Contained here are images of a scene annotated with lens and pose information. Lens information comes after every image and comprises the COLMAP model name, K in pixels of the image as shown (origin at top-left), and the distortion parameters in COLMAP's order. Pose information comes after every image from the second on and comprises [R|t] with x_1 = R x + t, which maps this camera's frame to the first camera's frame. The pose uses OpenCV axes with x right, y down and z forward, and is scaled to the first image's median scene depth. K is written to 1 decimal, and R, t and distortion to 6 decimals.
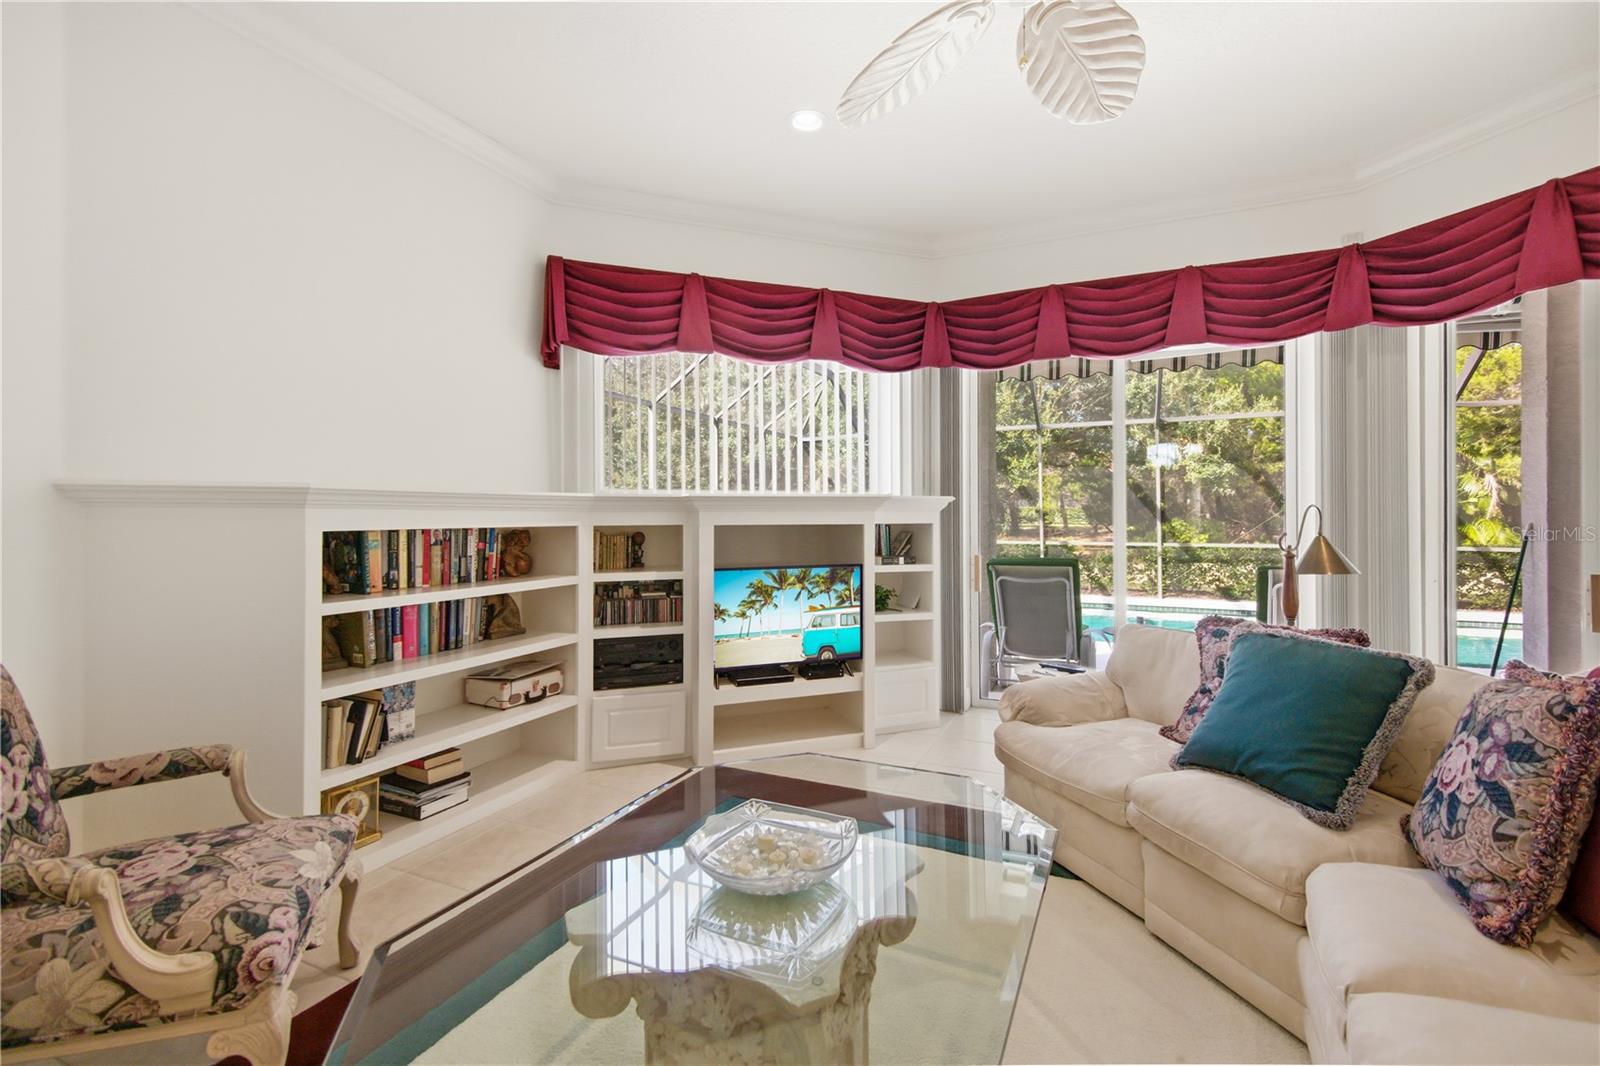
lens RADIAL K [[705.4, 0, 802.1], [0, 705.4, 525.0], [0, 0, 1]] dist [0.013979, -0.004613]
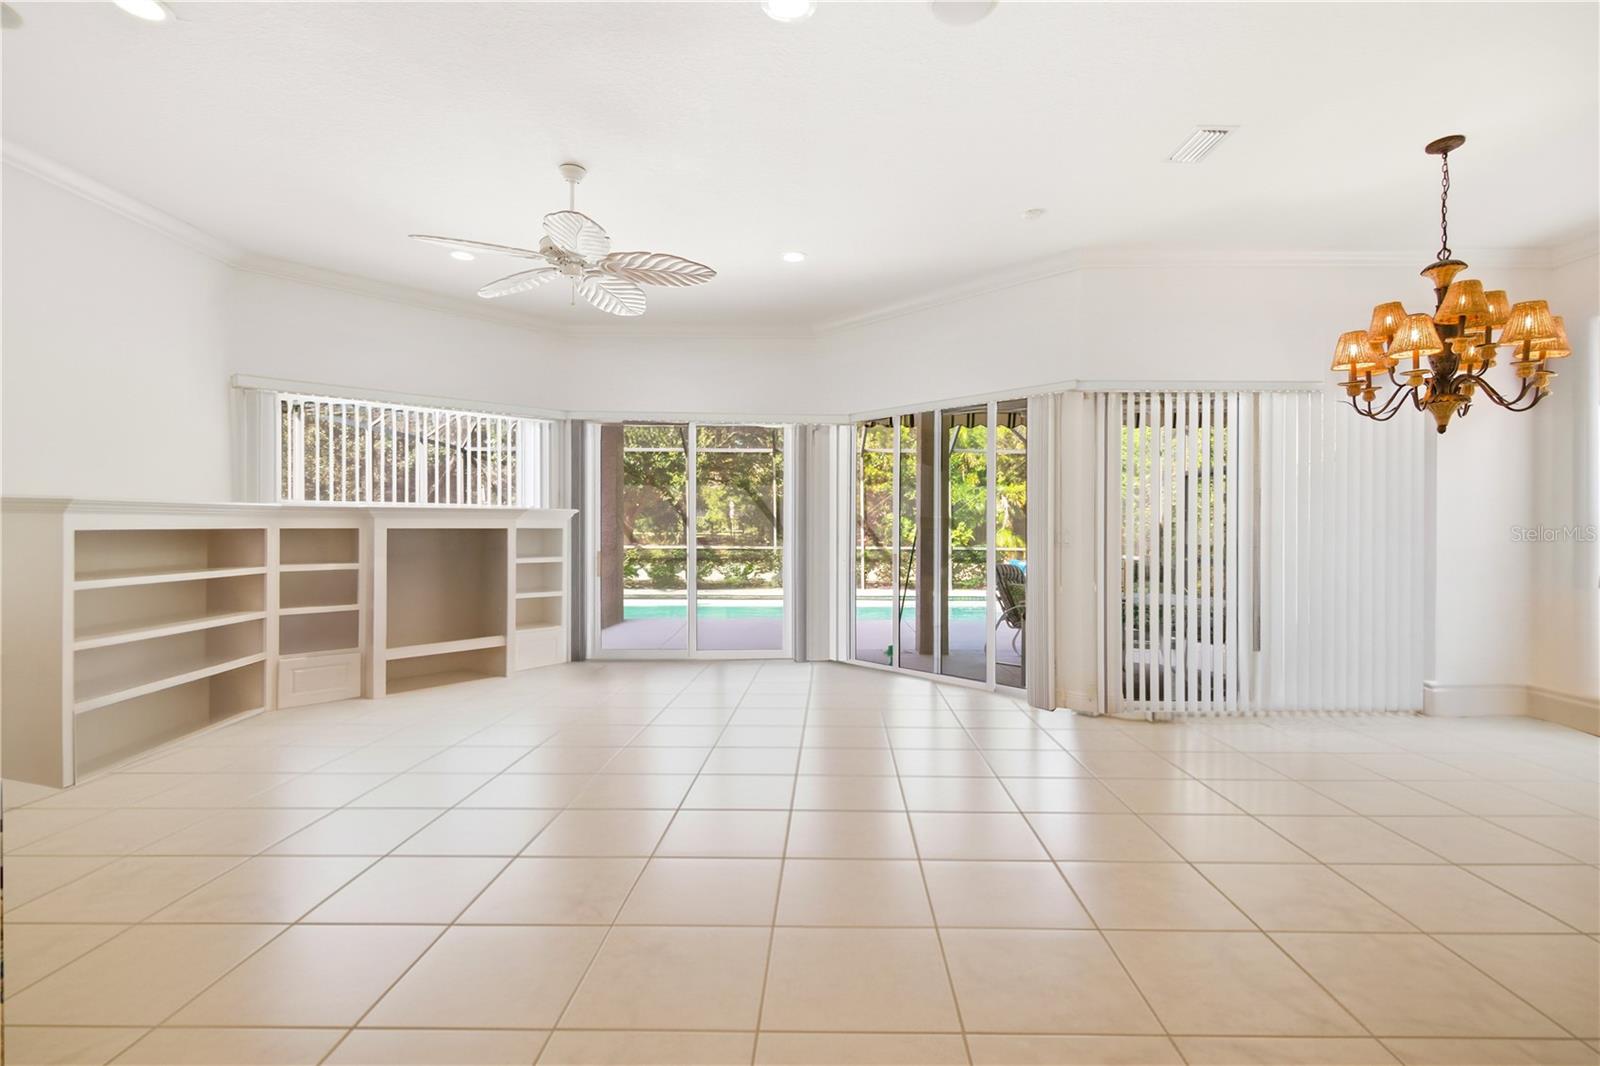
lens RADIAL K [[705.4, 0, 800.8], [0, 705.4, 530.3], [0, 0, 1]] dist [0.013979, -0.004613]
pose [[0.905927, 0.002576, 0.423427, 0.019428], [-0.000591, 0.999988, -0.004820, 0.009457], [-0.423434, 0.004116, 0.905917, -0.543027]]
